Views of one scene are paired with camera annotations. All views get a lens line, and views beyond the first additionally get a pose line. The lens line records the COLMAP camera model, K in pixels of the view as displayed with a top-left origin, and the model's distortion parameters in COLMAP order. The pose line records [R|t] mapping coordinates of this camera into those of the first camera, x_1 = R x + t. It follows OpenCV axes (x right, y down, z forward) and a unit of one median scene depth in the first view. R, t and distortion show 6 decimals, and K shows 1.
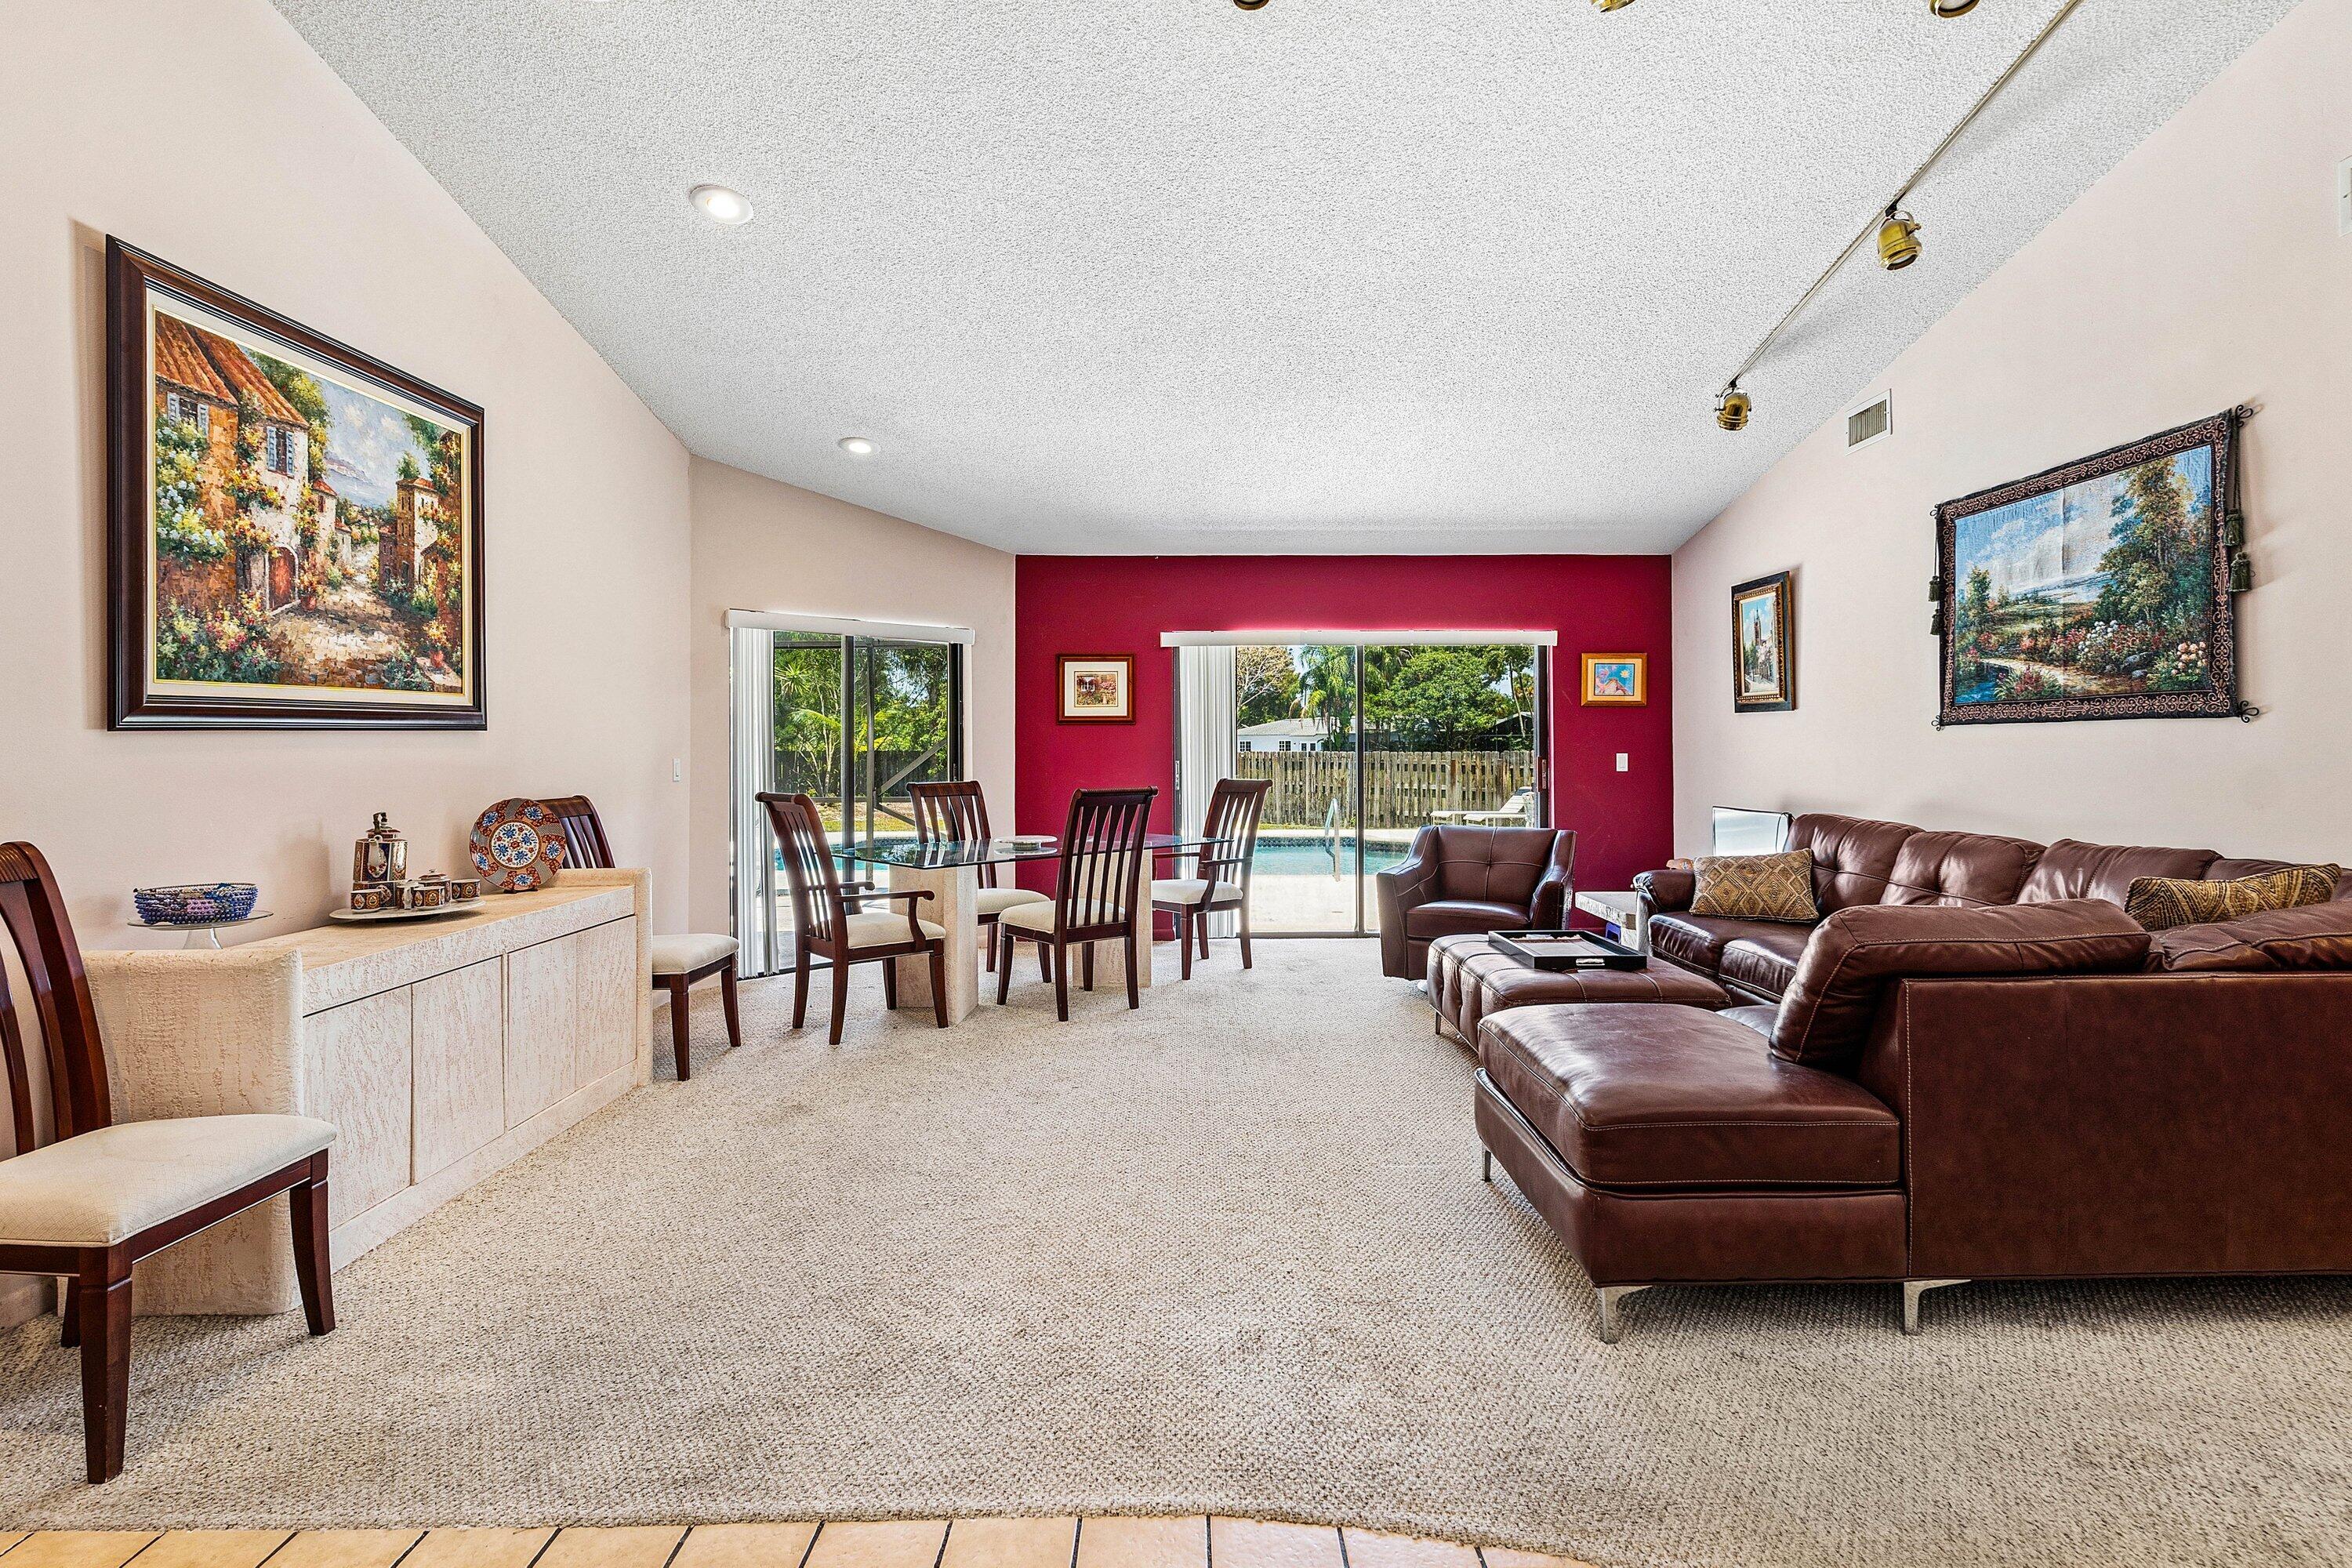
lens RADIAL K [[1166.5, 0, 1188.3], [0, 1166.5, 768.4], [0, 0, 1]] dist [0.003049, 0.000747]
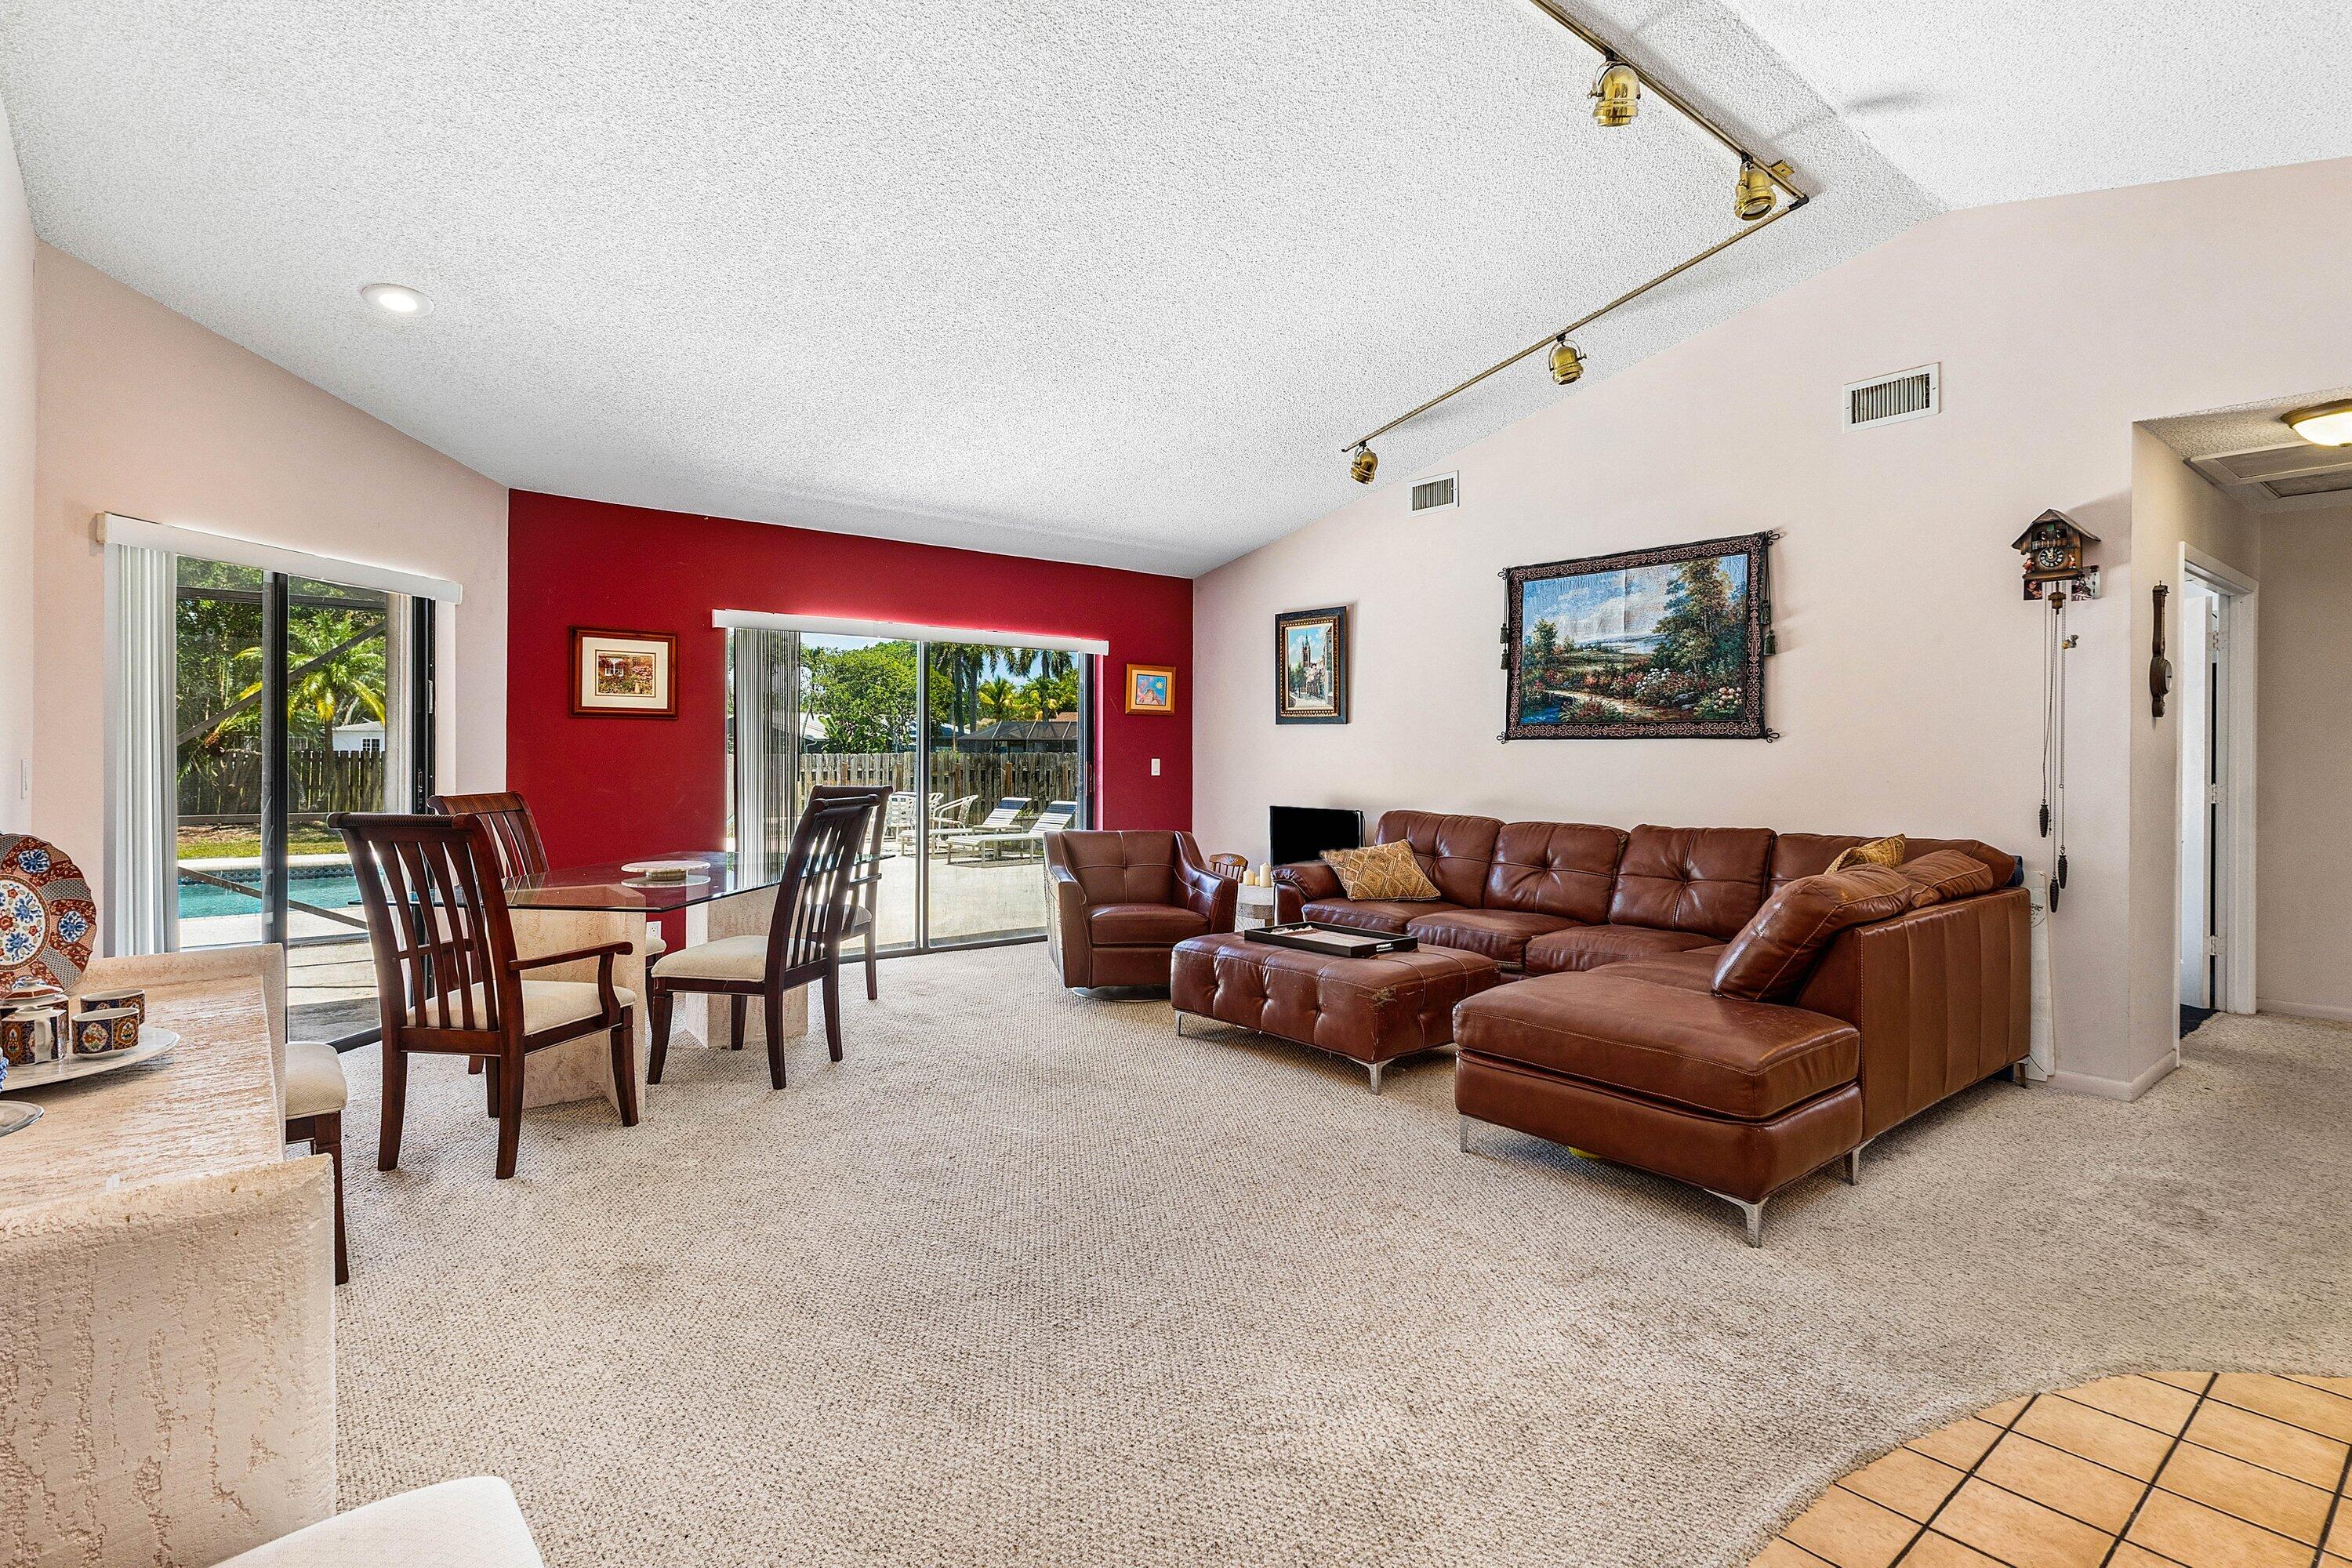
lens RADIAL K [[1167.8, 0, 1176.0], [0, 1167.8, 784.0], [0, 0, 1]] dist [0.003007, 0.000127]
pose [[0.773652, -0.007663, 0.633565, -0.506989], [0.000789, 0.999938, 0.011131, -0.002895], [-0.633611, -0.008112, 0.773610, 0.257125]]
